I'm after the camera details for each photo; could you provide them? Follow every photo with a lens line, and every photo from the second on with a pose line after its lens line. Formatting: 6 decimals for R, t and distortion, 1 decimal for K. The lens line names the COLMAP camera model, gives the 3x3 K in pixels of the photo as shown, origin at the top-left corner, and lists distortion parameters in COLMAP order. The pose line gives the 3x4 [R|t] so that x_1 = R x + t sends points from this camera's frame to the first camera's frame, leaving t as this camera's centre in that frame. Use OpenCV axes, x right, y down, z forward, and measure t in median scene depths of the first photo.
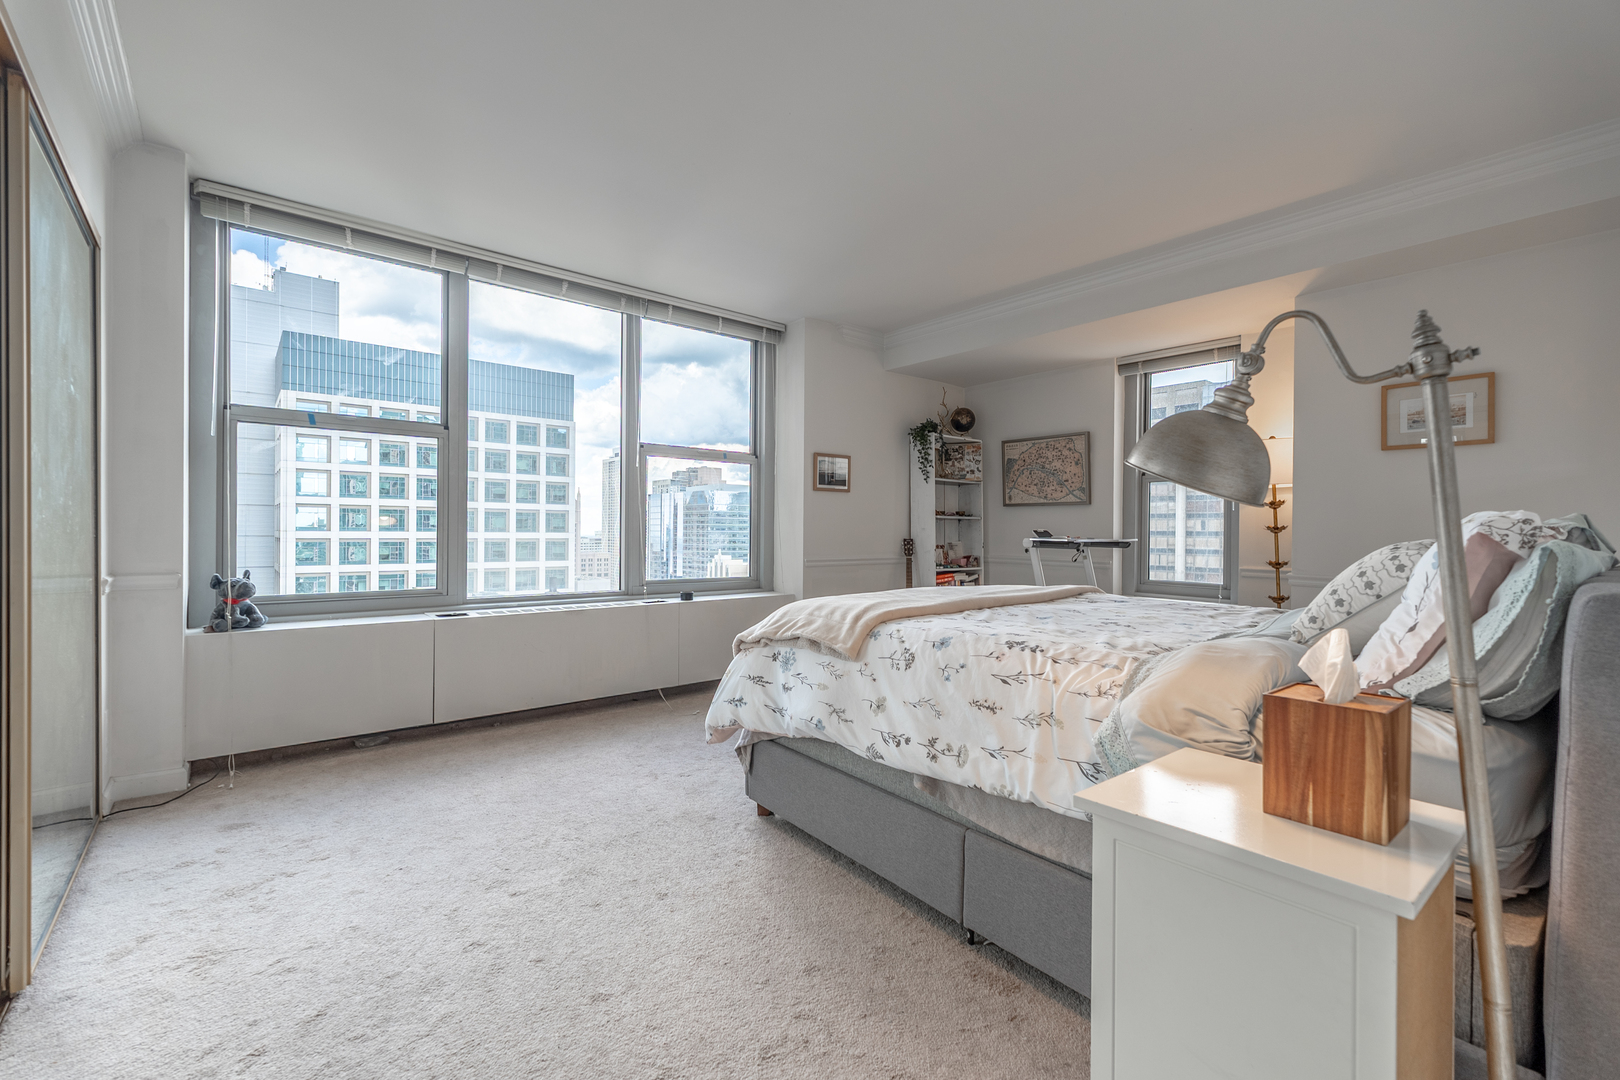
lens RADIAL K [[697.9, 0, 810.0], [0, 697.9, 540.0], [0, 0, 1]] dist [0.003328, 0.000320]
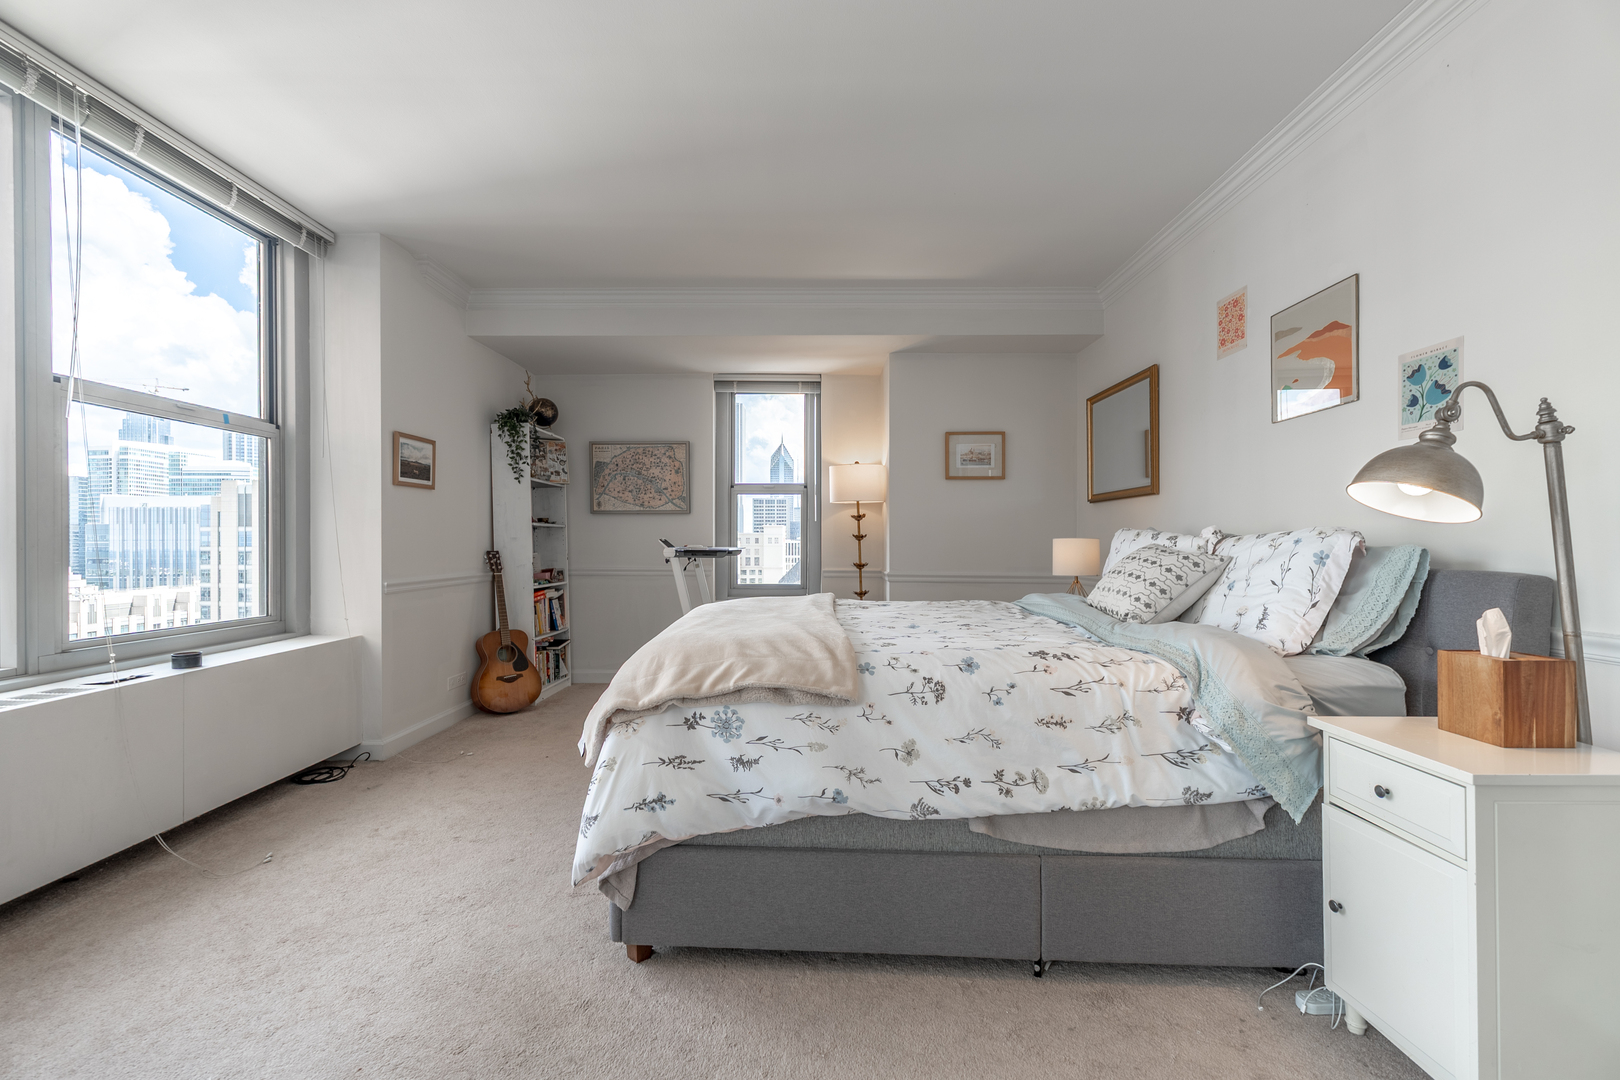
lens RADIAL K [[677.3, 0, 812.2], [0, 677.3, 546.5], [0, 0, 1]] dist [0.004452, 0.000505]
pose [[0.645226, -0.014251, 0.763858, -0.289770], [0.015342, 0.999866, 0.005694, -0.006932], [-0.763837, 0.008045, 0.645359, 0.276997]]
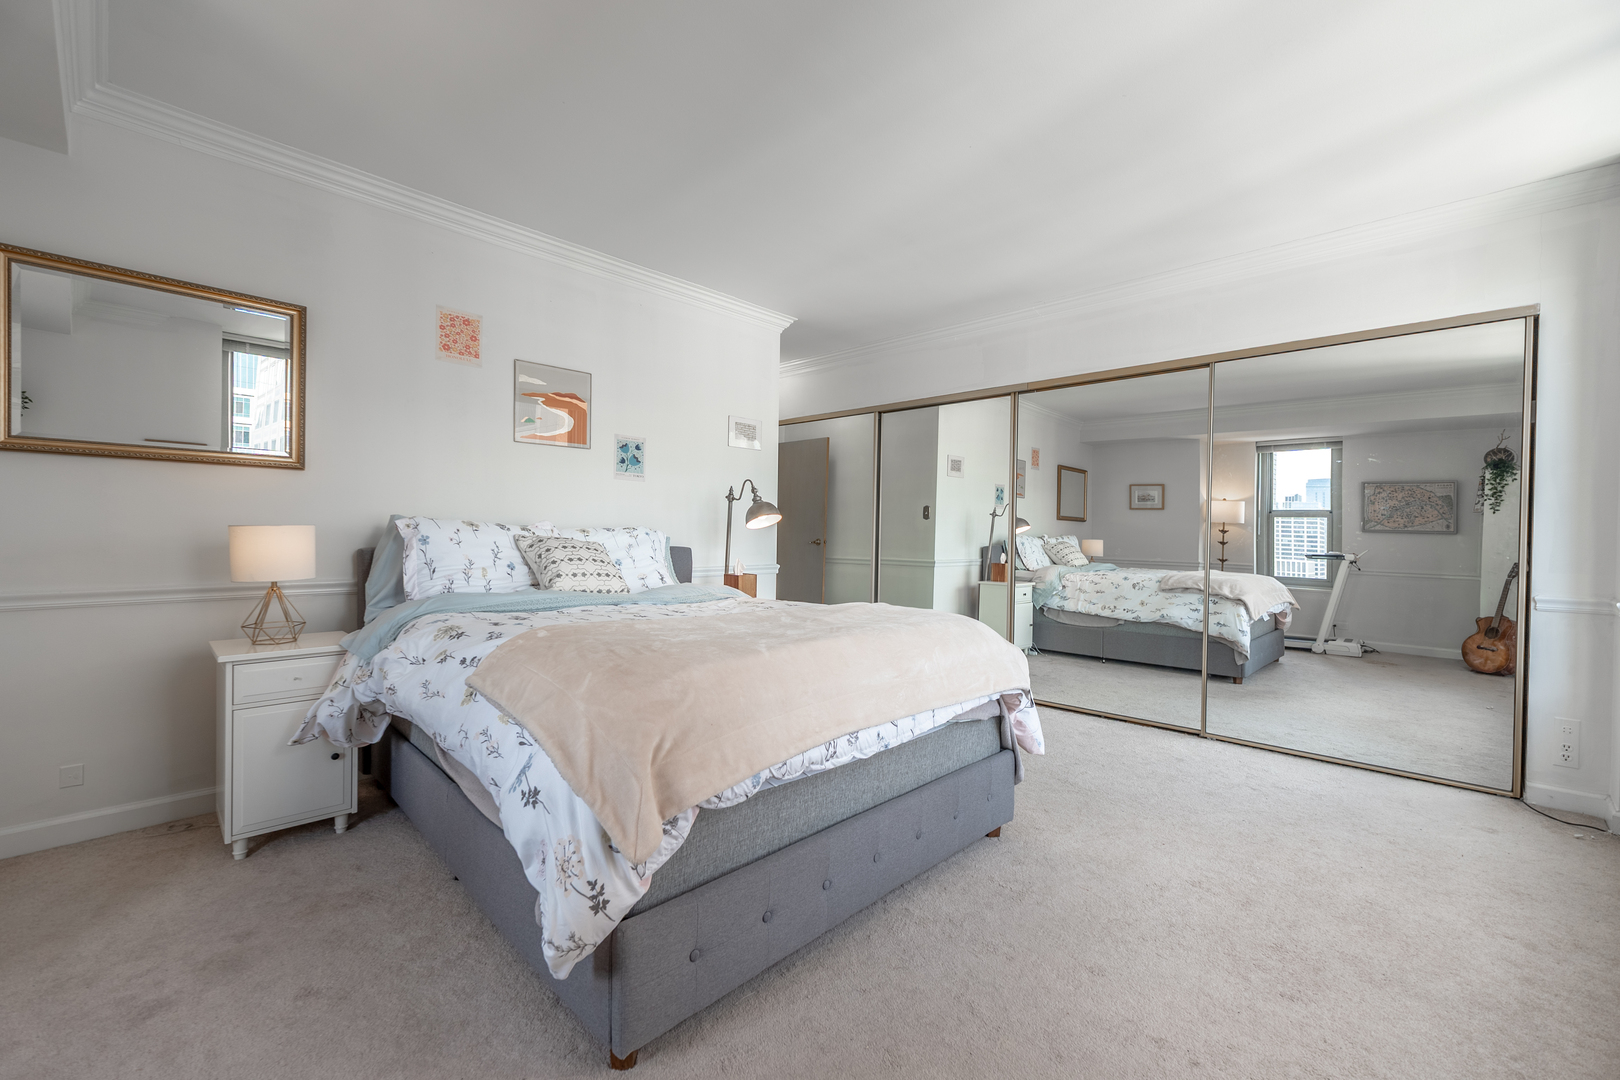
lens RADIAL K [[677.3, 0, 812.2], [0, 677.3, 546.5], [0, 0, 1]] dist [0.004452, 0.000505]
pose [[-0.993317, -0.021643, -0.113375, 0.185989], [-0.025235, 0.999221, 0.030343, -0.017586], [0.112630, 0.033001, -0.993089, 1.190864]]
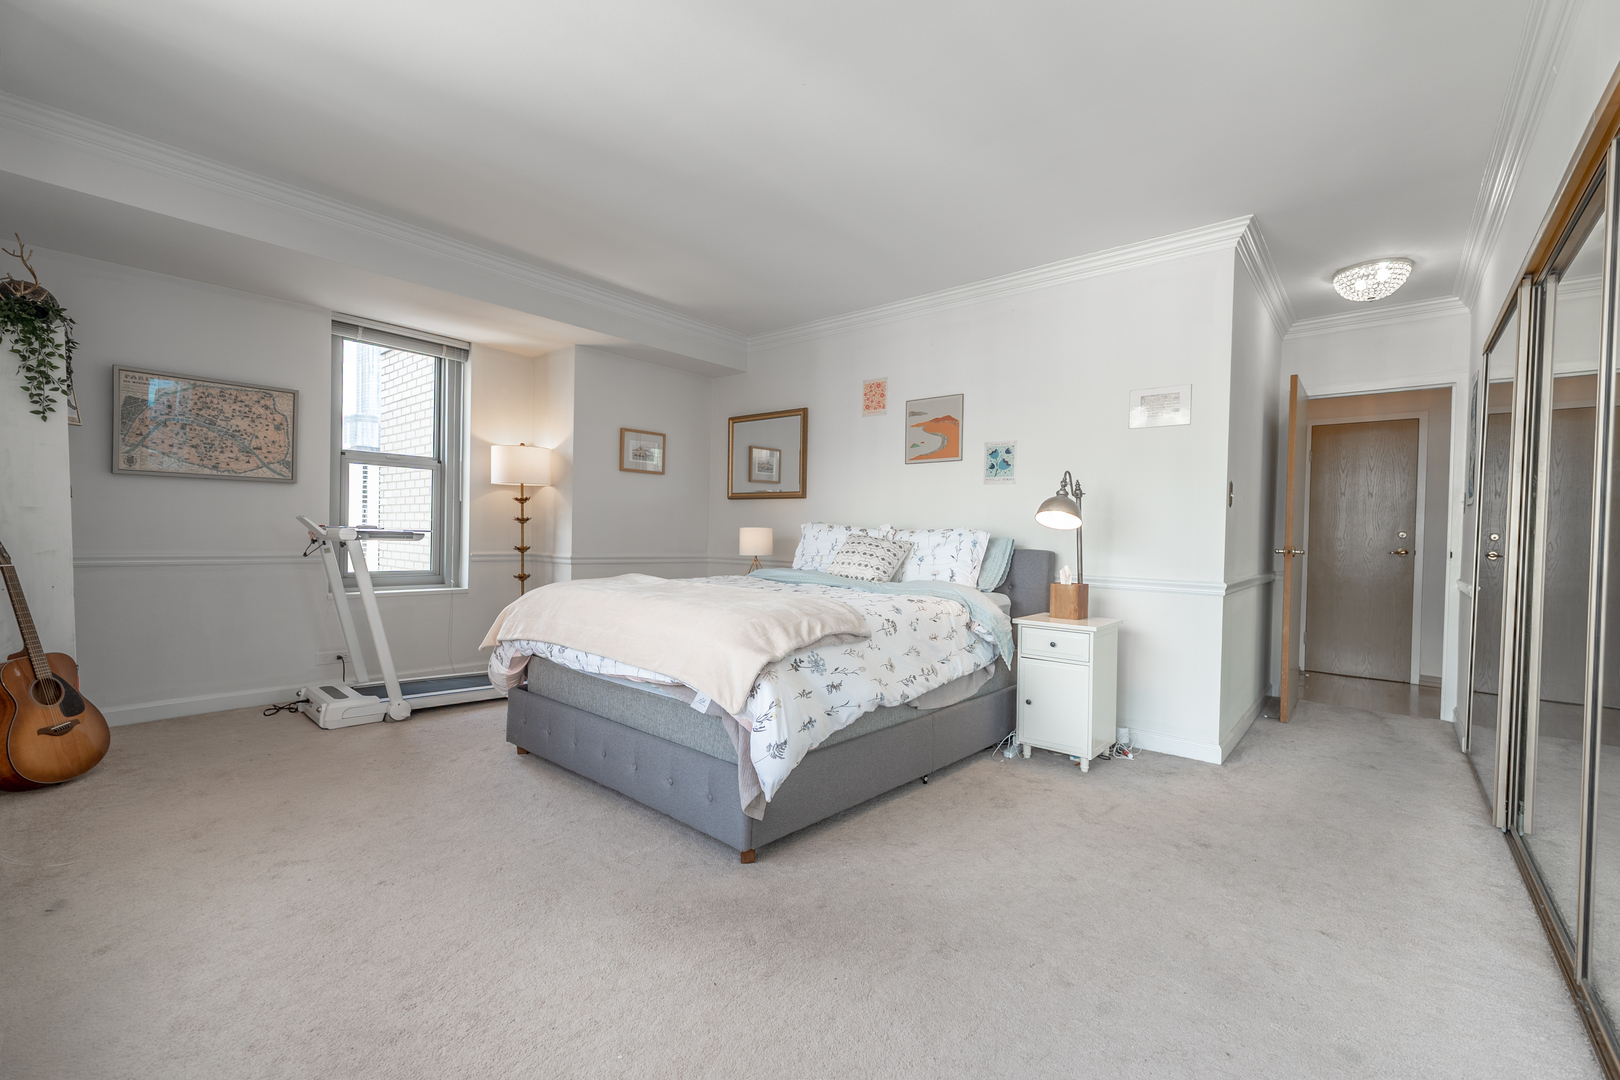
lens RADIAL K [[677.3, 0, 812.2], [0, 677.3, 546.5], [0, 0, 1]] dist [0.004452, 0.000505]
pose [[-0.170366, -0.035541, 0.984740, -0.560126], [-0.011941, 0.999350, 0.034003, -0.015125], [-0.985308, -0.005966, -0.170680, 0.672583]]
